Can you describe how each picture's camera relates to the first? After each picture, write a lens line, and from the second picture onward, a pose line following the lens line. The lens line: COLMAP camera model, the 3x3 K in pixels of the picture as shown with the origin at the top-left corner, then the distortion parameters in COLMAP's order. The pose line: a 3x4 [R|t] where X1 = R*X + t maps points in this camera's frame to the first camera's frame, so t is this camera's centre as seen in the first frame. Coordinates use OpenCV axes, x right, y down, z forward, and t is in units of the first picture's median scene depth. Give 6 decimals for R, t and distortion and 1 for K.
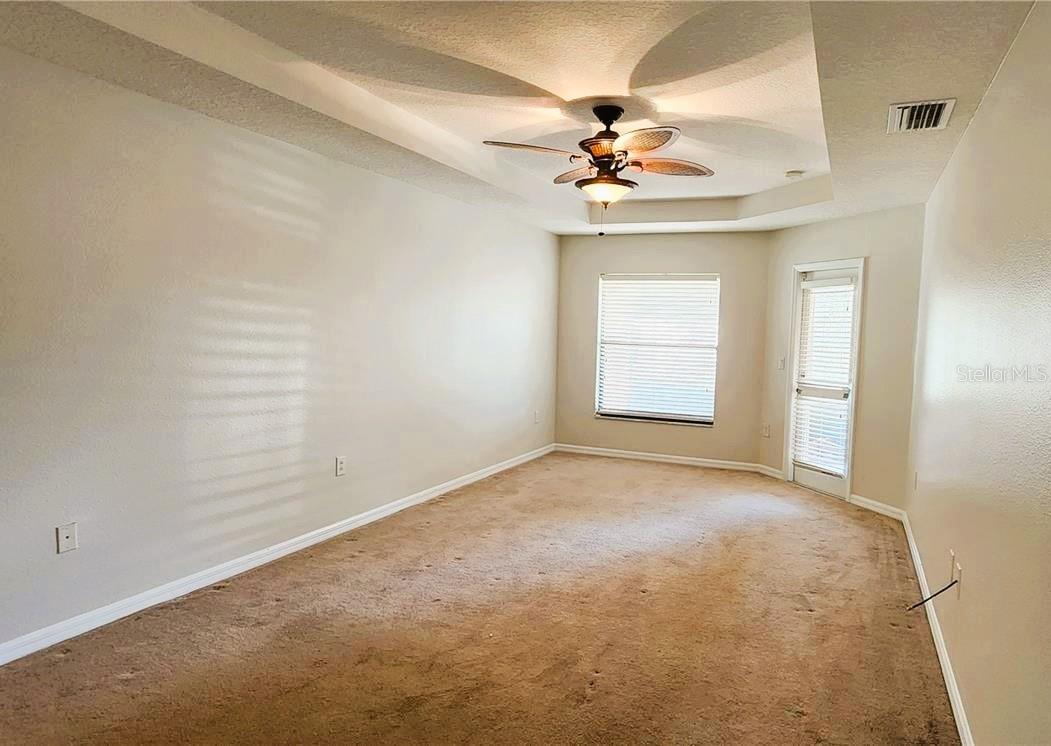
lens RADIAL K [[644.6, 0, 637.3], [0, 644.6, 373.9], [0, 0, 1]] dist [-0.002377, 0.001567]
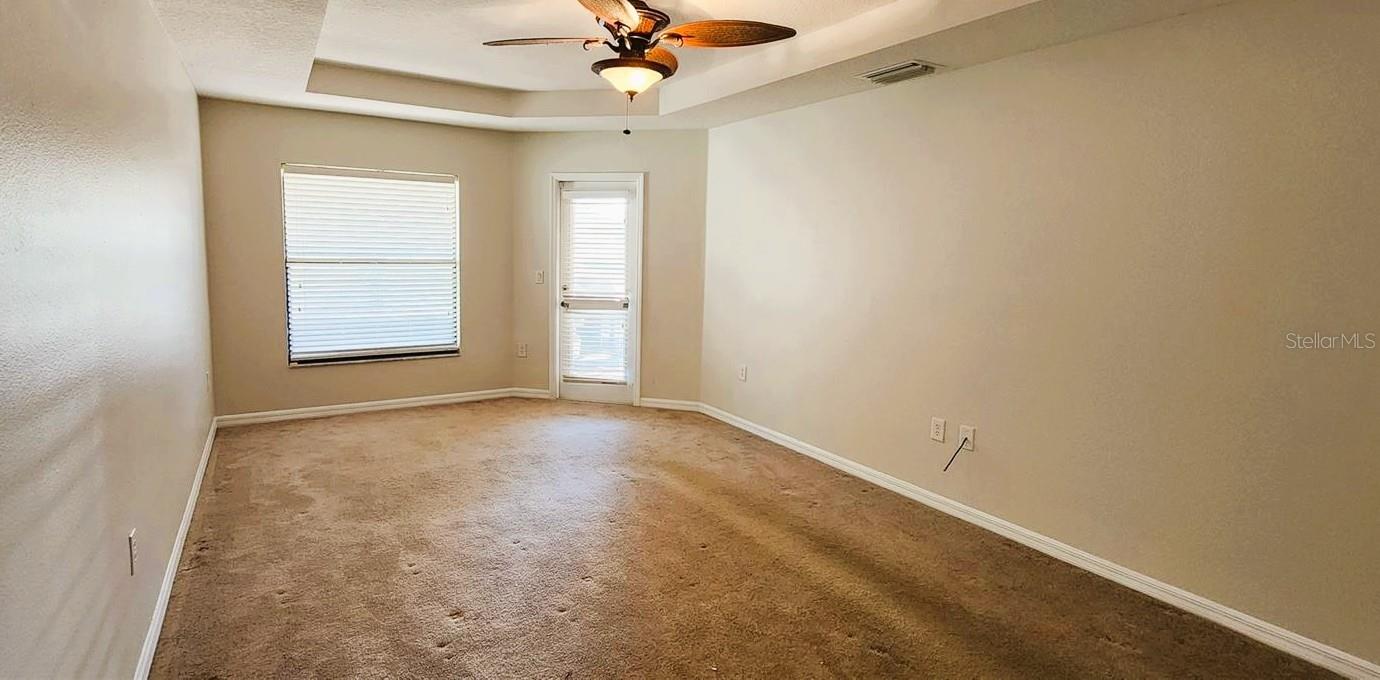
lens RADIAL K [[625.0, 0, 687.9], [0, 625.0, 303.0], [0, 0, 1]] dist [0.000448, 0.000042]
pose [[0.639009, -0.086839, 0.764282, -0.351938], [0.051426, 0.996207, 0.070194, -0.032949], [-0.767478, -0.005550, 0.641051, 0.258214]]
